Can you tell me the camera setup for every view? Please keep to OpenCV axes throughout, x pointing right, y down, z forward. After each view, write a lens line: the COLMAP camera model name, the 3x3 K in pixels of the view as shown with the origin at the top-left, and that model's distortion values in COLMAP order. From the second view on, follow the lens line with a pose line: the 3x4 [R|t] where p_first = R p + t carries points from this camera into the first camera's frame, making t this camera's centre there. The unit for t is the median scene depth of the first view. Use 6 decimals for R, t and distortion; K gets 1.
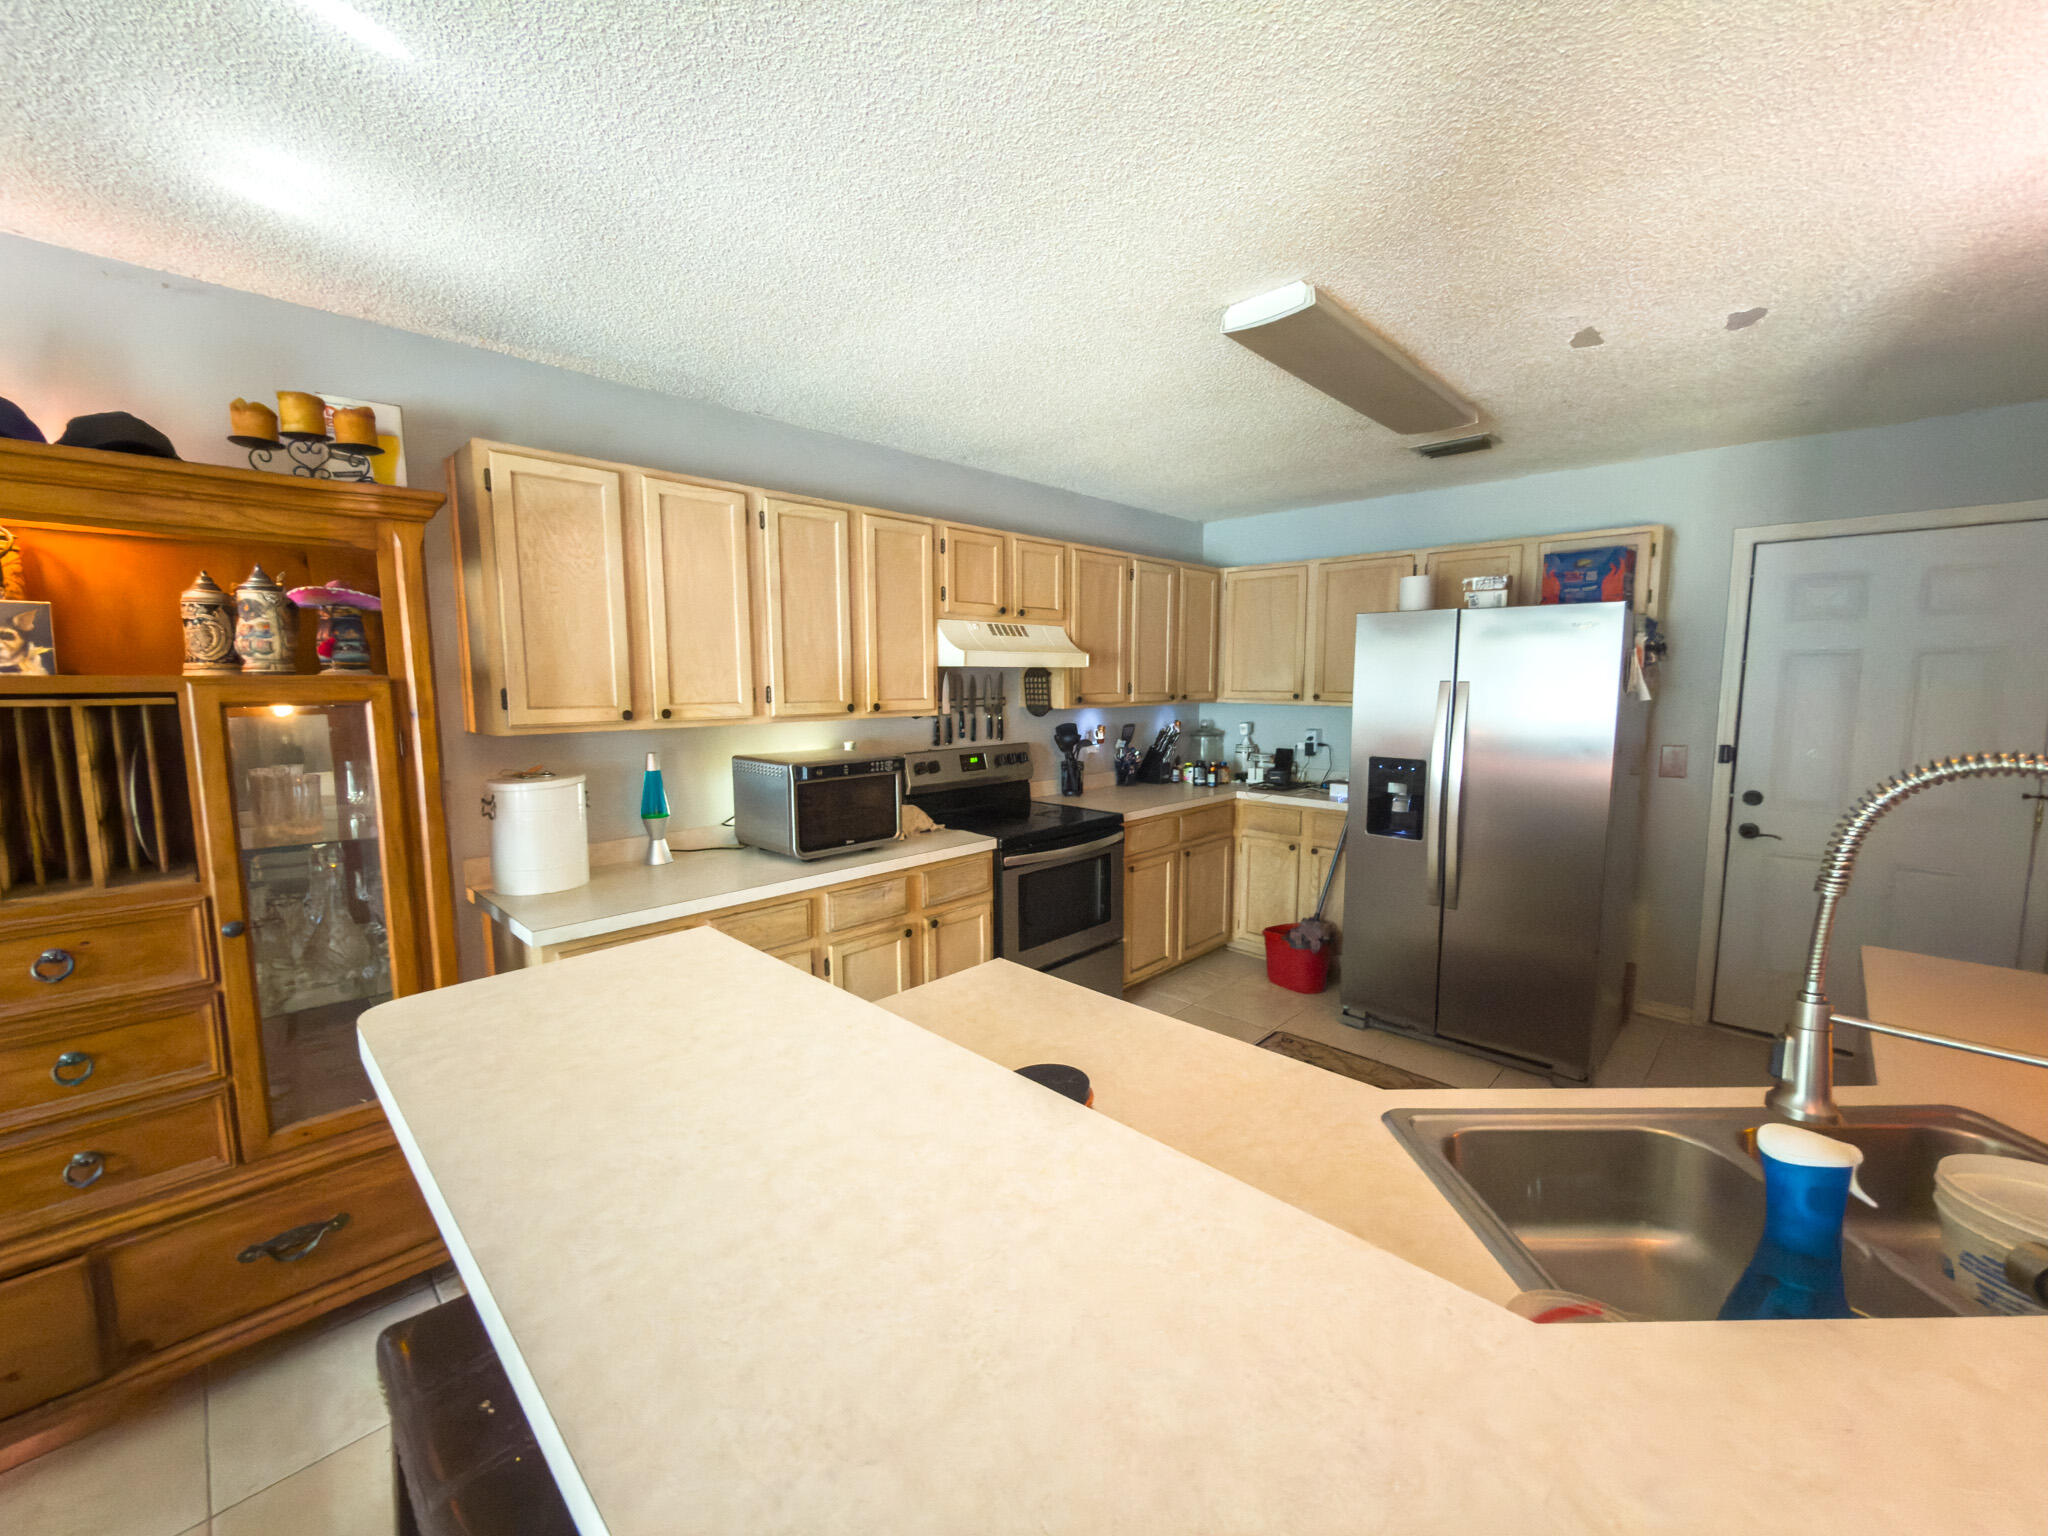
lens RADIAL K [[819.0, 0, 1033.8], [0, 819.0, 767.4], [0, 0, 1]] dist [-0.002388, -0.000203]
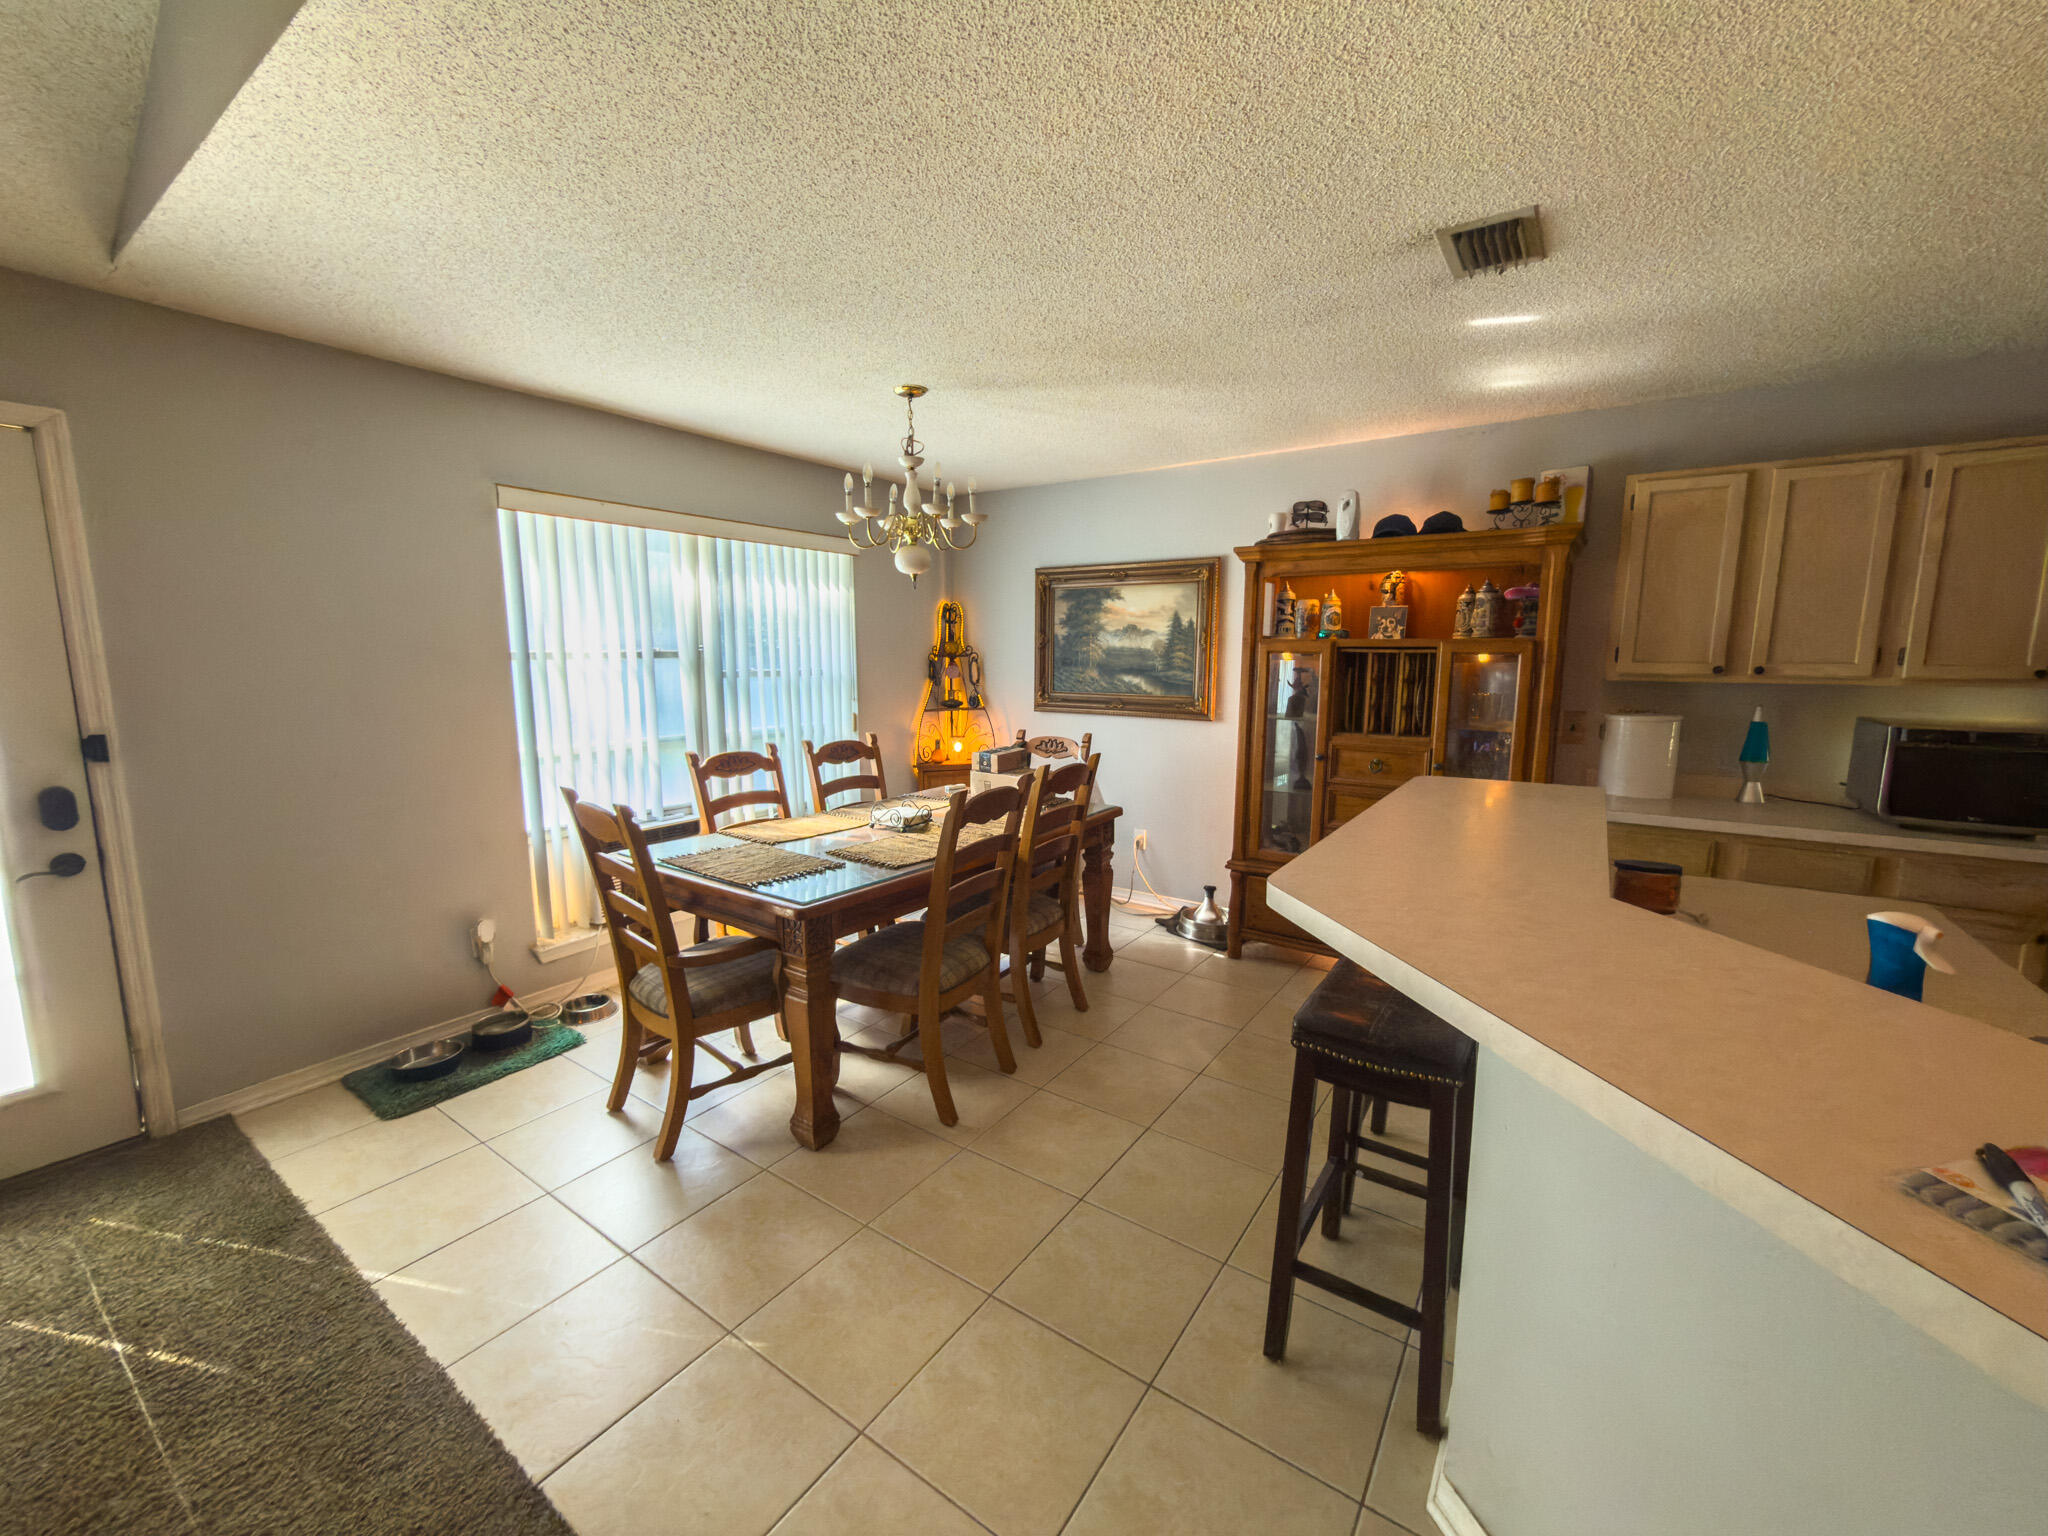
lens RADIAL K [[819.0, 0, 1026.9], [0, 819.0, 770.0], [0, 0, 1]] dist [-0.002388, -0.000203]
pose [[0.155245, 0.142937, -0.977480, 0.708925], [-0.112410, 0.985606, 0.126272, 0.058541], [0.981460, 0.090276, 0.169078, -0.280470]]
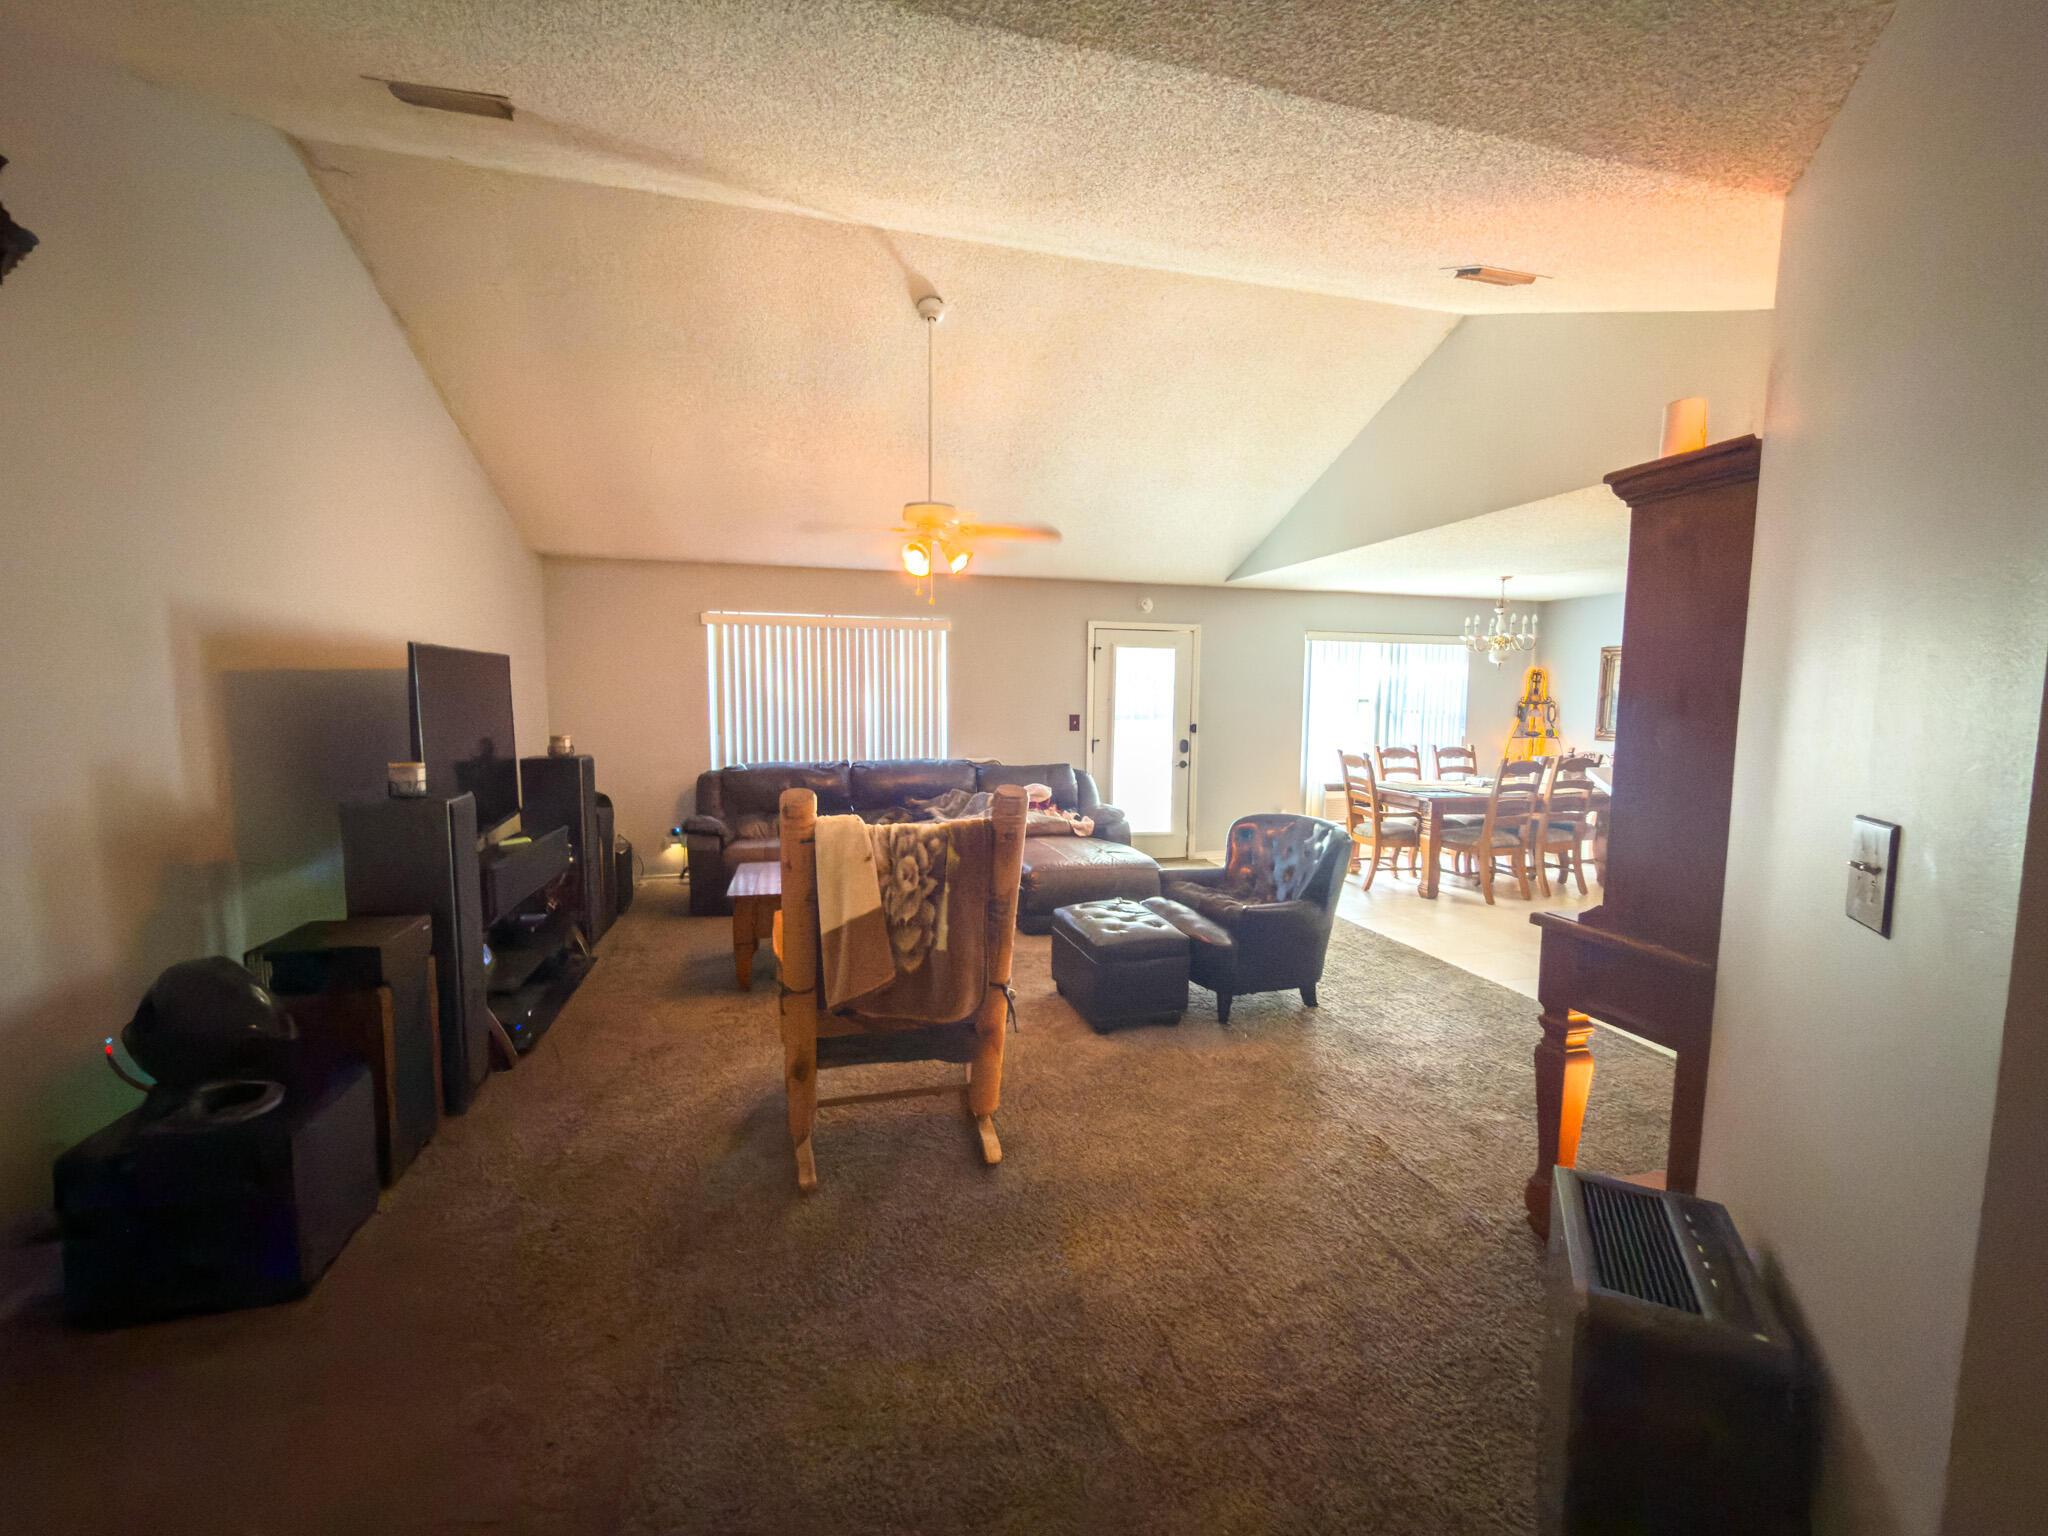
lens RADIAL K [[819.0, 0, 1020.8], [0, 819.0, 768.1], [0, 0, 1]] dist [-0.002388, -0.000203]
pose [[-0.528581, 0.073118, -0.845728, 1.535223], [-0.102013, 0.983592, 0.148796, 0.047630], [0.842731, 0.164926, -0.512449, -0.222023]]
